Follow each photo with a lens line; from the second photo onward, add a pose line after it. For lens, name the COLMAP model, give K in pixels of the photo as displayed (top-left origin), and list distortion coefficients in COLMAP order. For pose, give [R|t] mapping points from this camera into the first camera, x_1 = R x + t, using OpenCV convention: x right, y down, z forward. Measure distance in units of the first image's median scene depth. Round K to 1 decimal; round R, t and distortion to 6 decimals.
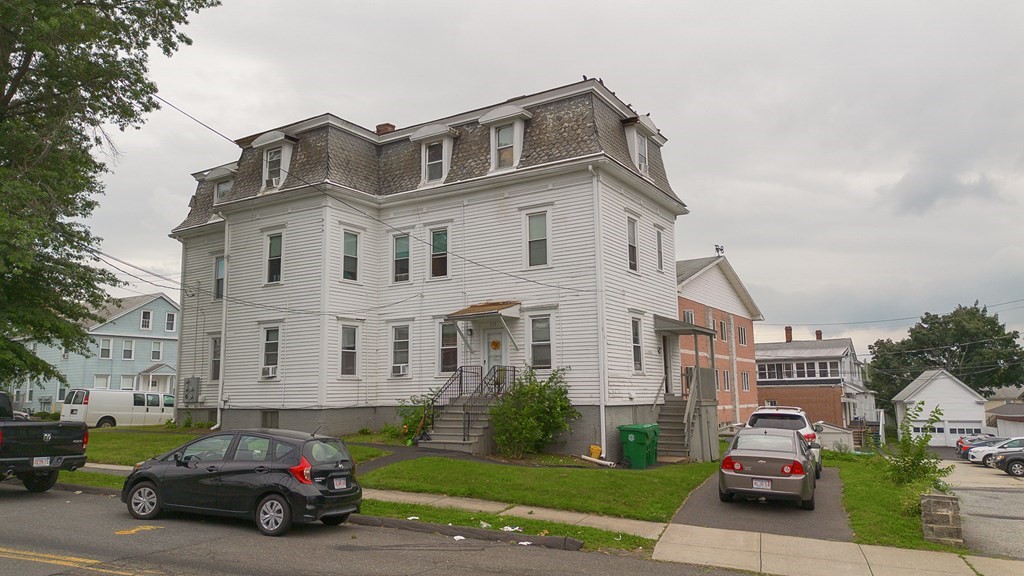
lens RADIAL K [[720.0, 0, 512.0], [0, 720.0, 288.0], [0, 0, 1]] dist [0.106817, -0.130788]
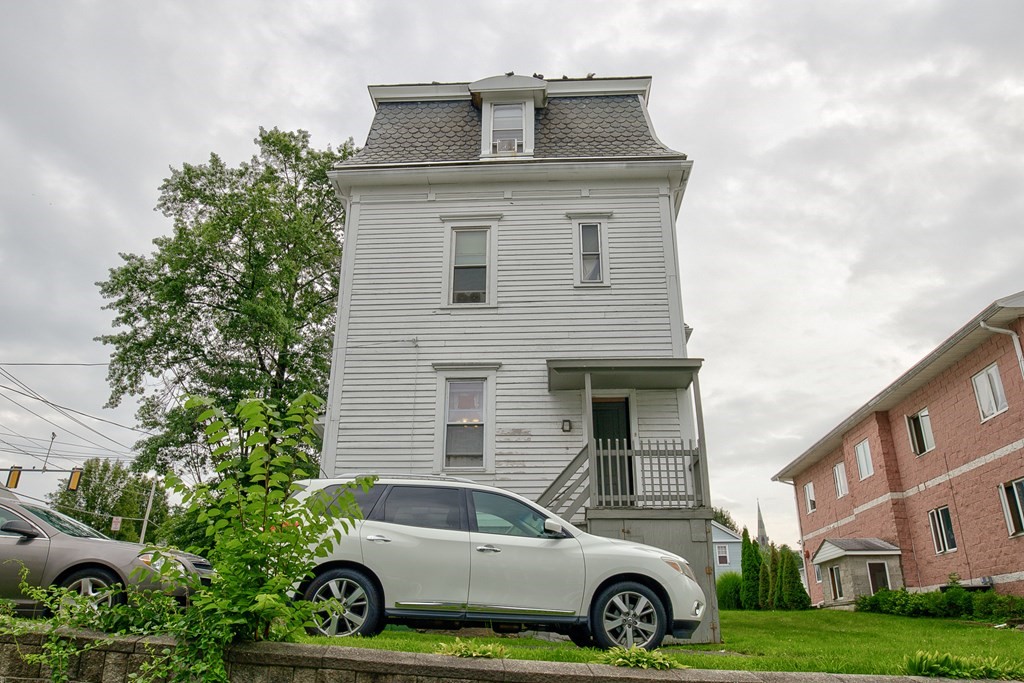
lens RADIAL K [[720.6, 0, 510.8], [0, 720.6, 344.1], [0, 0, 1]] dist [-0.039697, 0.004011]
pose [[0.477367, -0.321555, -0.817755, 0.635292], [0.115743, 0.945539, -0.304236, 0.185692], [0.871048, 0.050582, 0.488587, 0.705044]]
